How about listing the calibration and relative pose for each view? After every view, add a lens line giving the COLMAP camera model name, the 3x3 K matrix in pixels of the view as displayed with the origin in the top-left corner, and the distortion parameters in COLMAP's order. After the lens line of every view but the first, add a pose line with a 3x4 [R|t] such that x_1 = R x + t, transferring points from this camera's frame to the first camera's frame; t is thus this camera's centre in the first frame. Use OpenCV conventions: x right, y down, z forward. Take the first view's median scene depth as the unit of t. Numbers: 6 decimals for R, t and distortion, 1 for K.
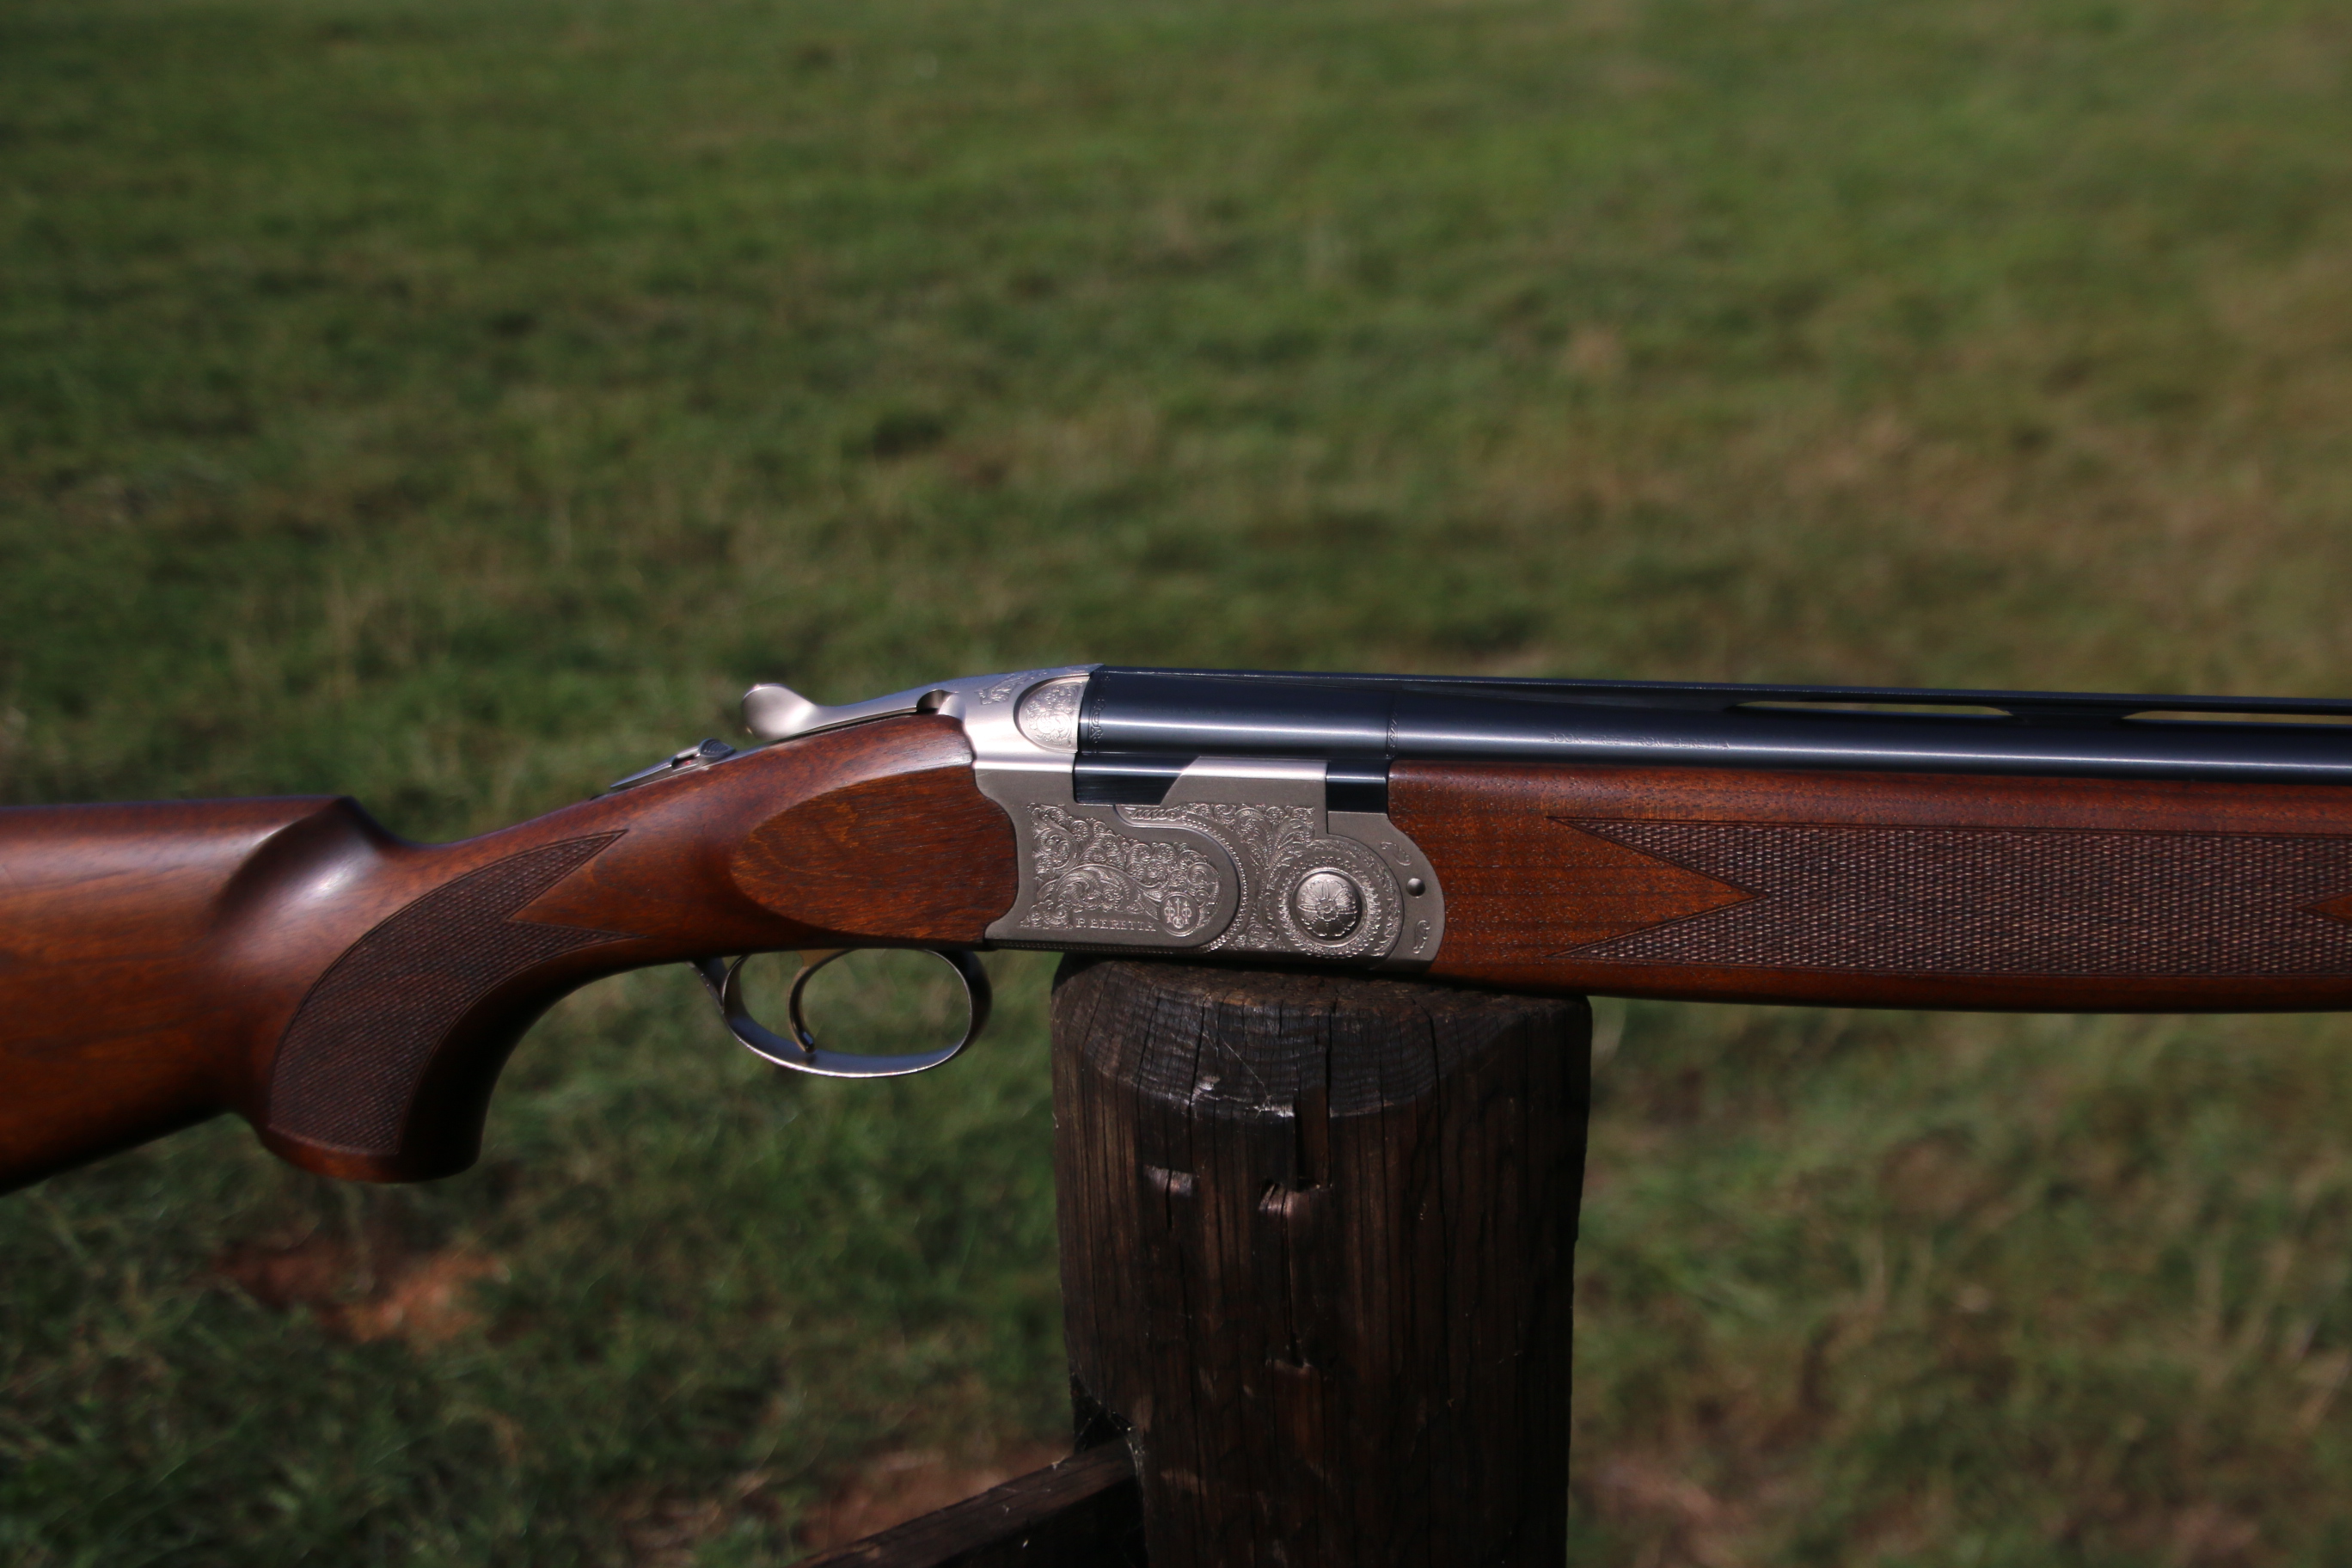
lens RADIAL K [[3007.8, 0, 1301.0], [0, 3007.8, 869.9], [0, 0, 1]] dist [0.006295, 0.602783]
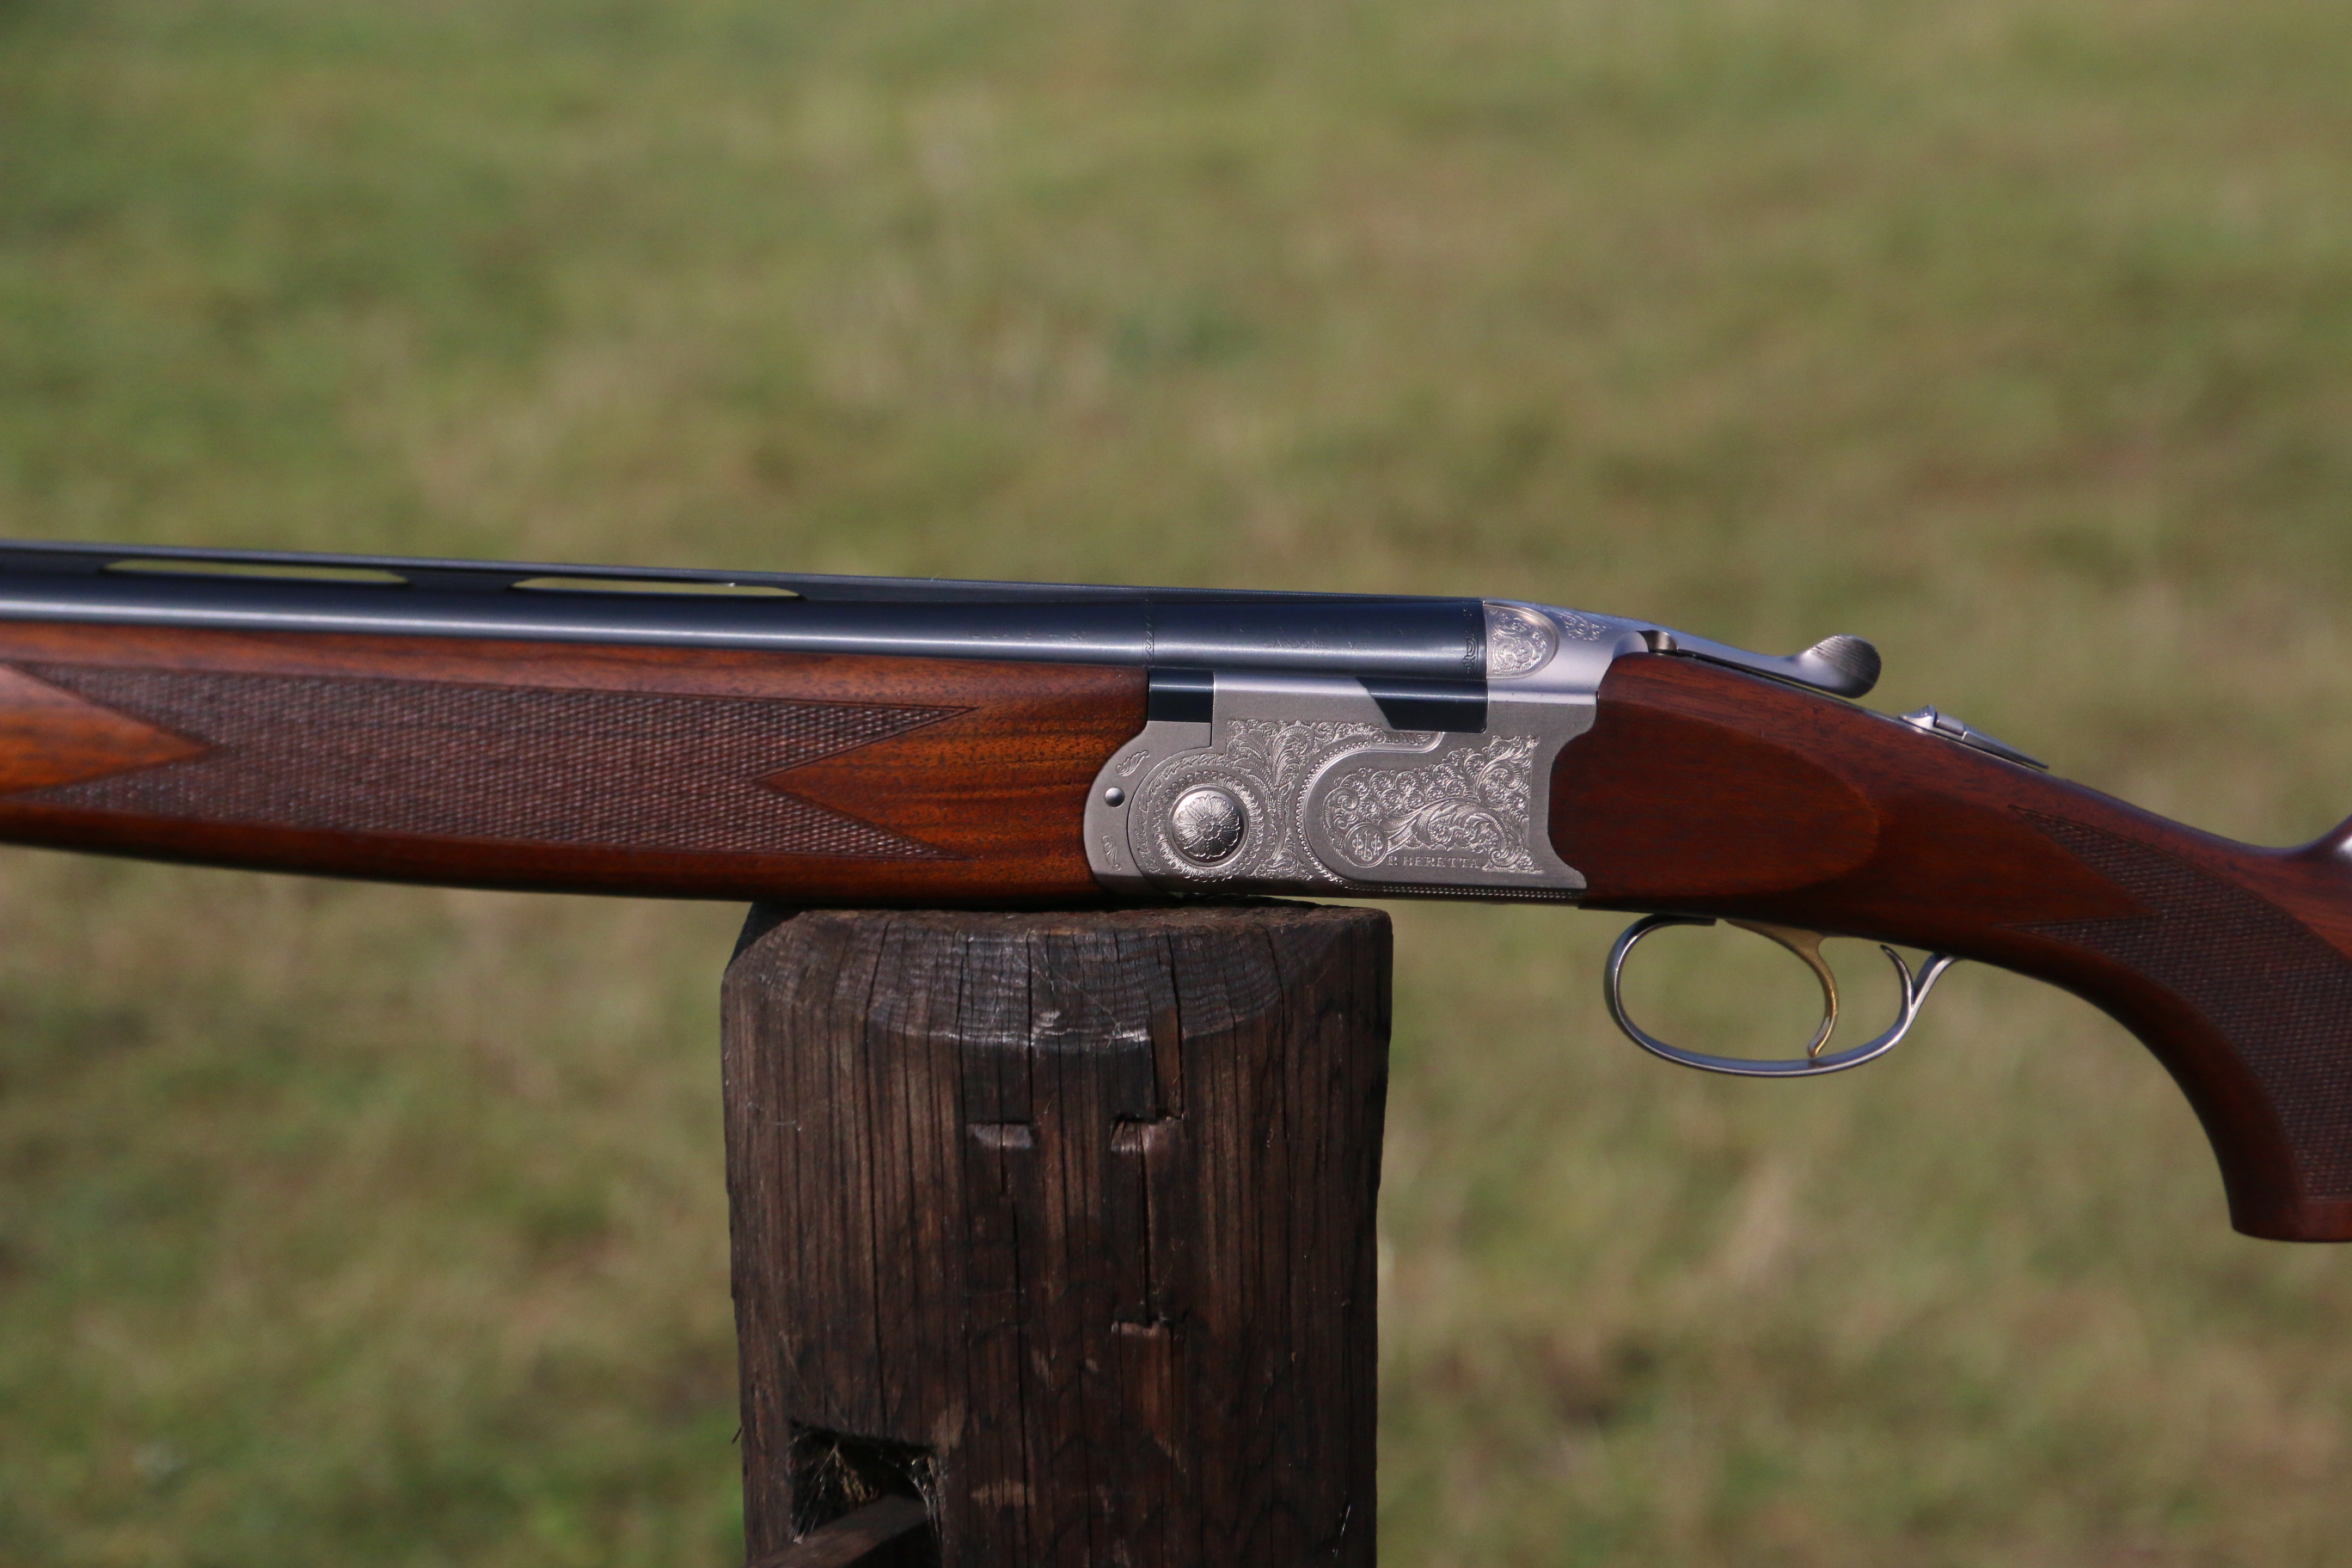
lens RADIAL K [[7657.7, 0, 1323.0], [0, 7657.7, 879.5], [0, 0, 1]] dist [1.133493, -0.438831]
pose [[0.901959, -0.059351, 0.427724, -0.967499], [0.118369, 0.986551, -0.112717, 0.305484], [-0.415282, 0.152295, 0.896854, -1.181487]]
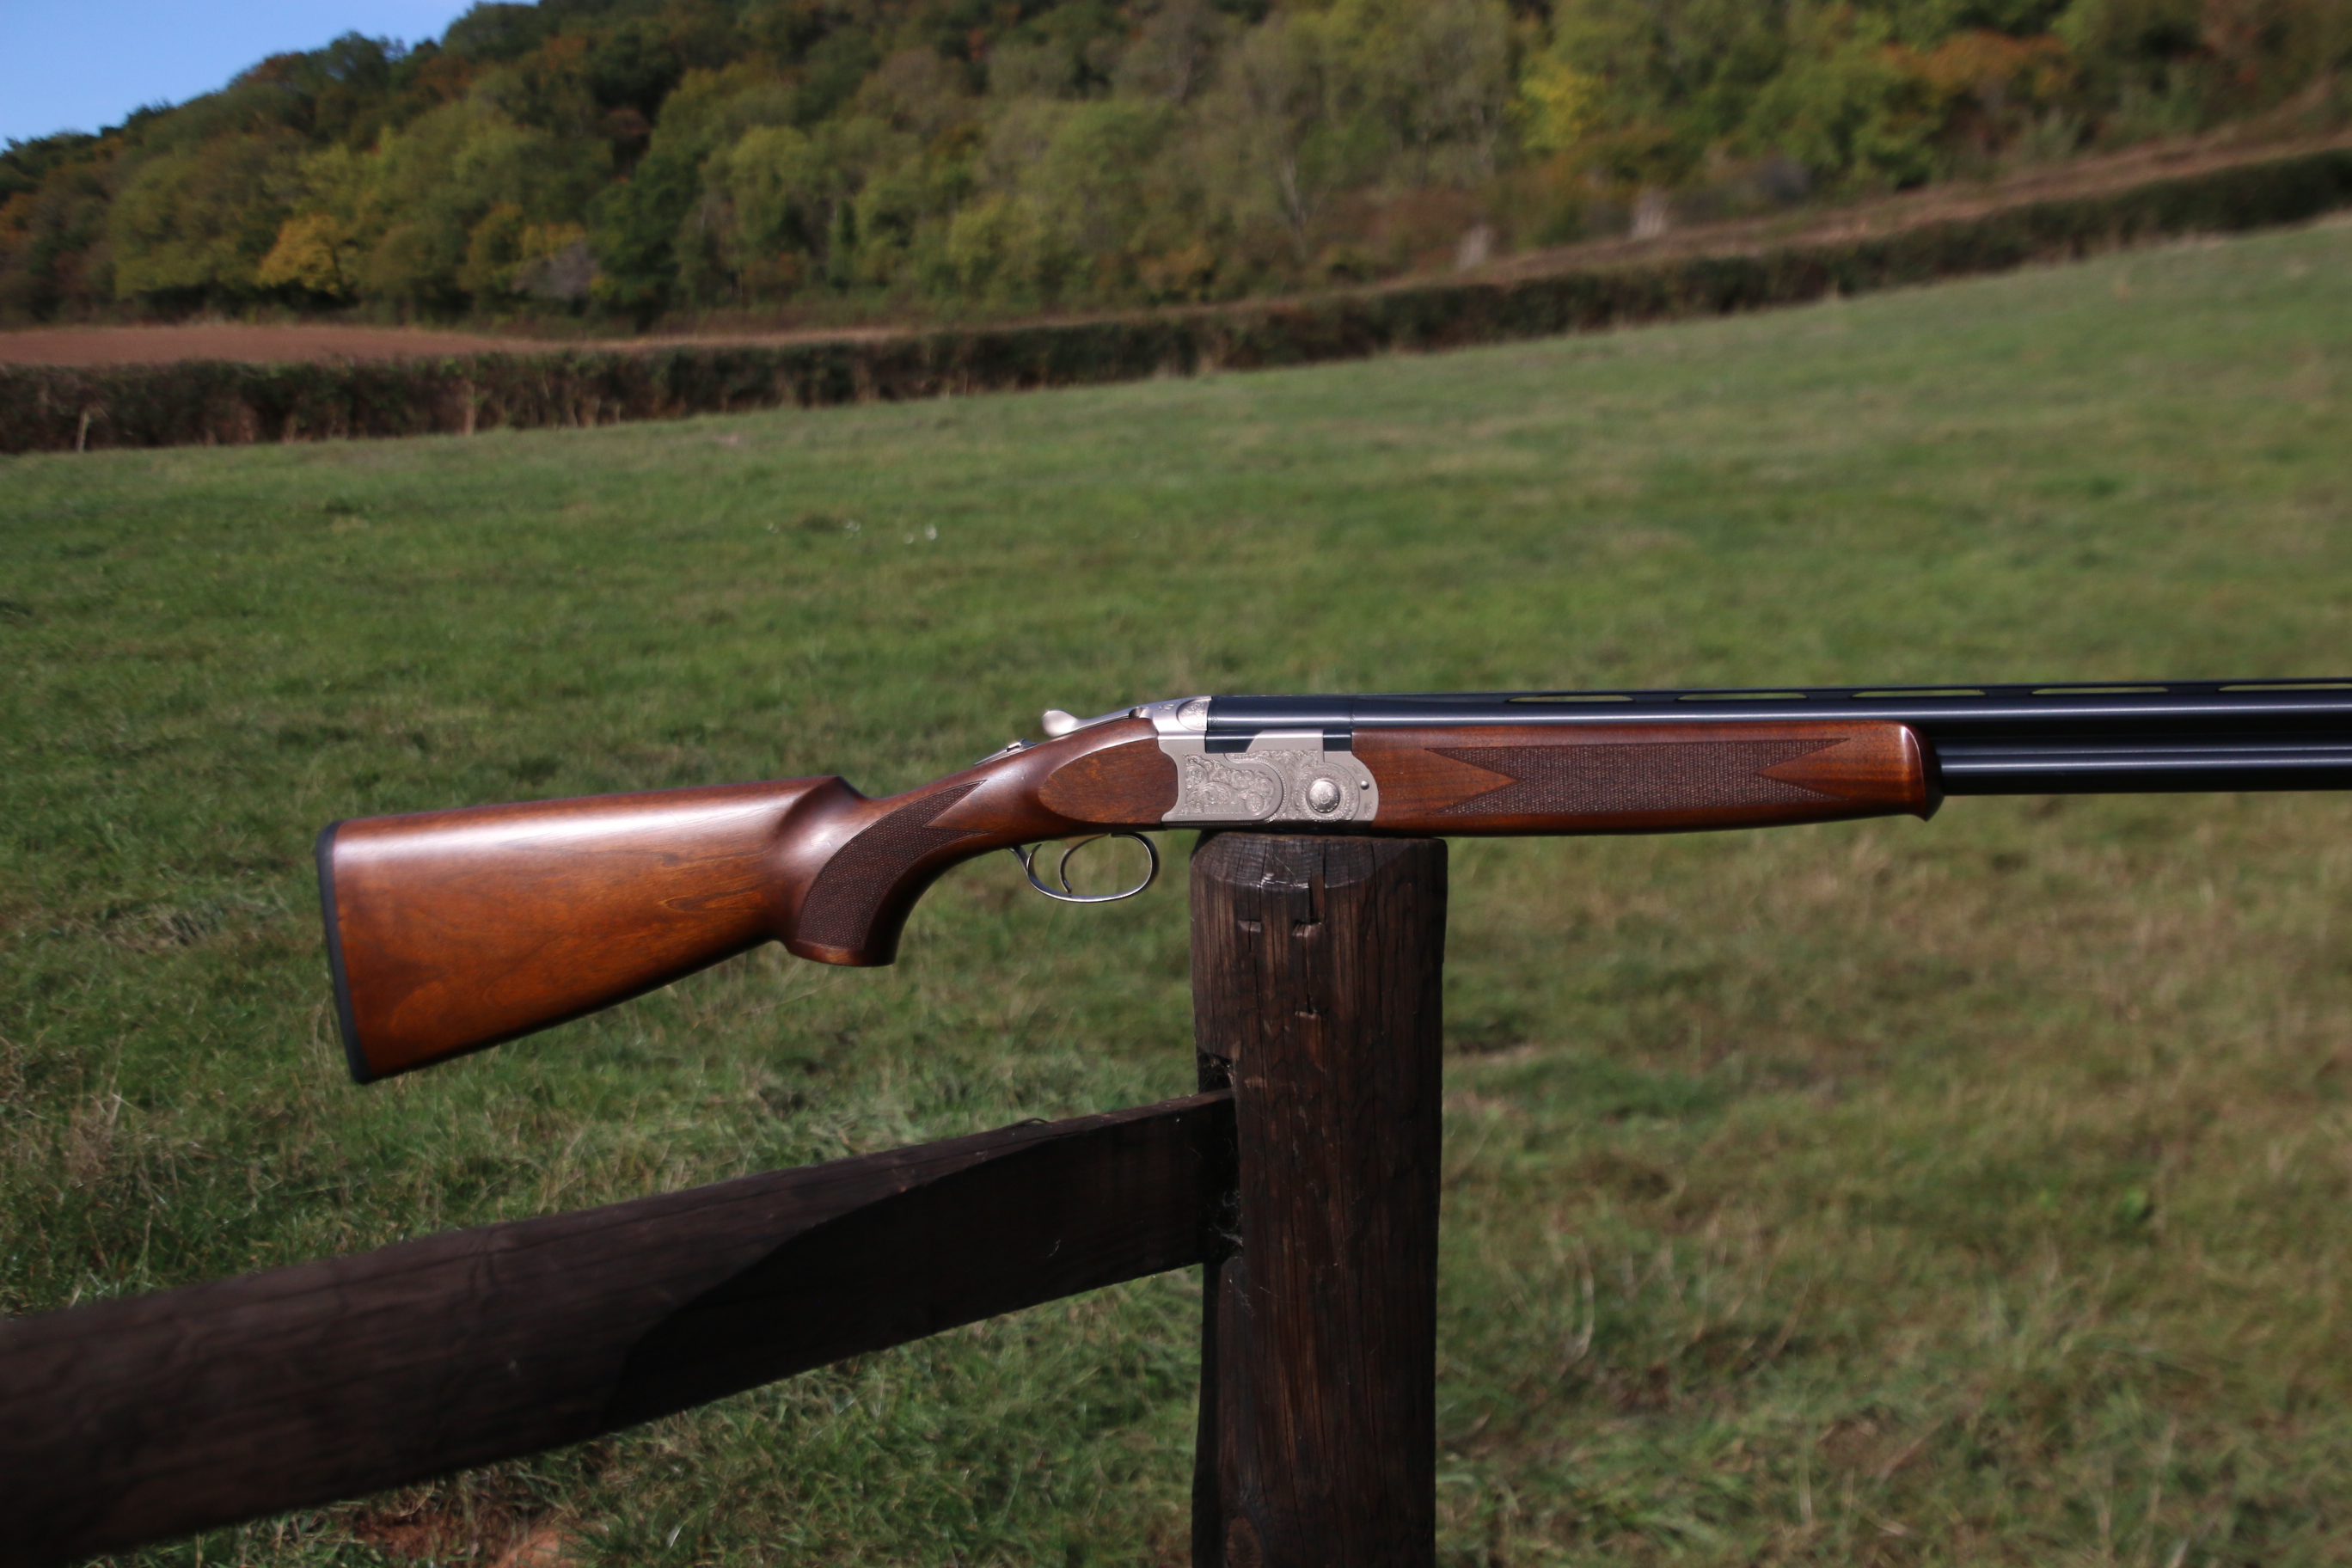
lens RADIAL K [[3287.1, 0, 1290.4], [0, 3287.1, 853.2], [0, 0, 1]] dist [0.106267, 0.558870]
pose [[0.999989, -0.003074, -0.003665, -0.006475], [0.002427, 0.986299, -0.164948, 0.439137], [0.004122, 0.164937, 0.986296, -1.313196]]
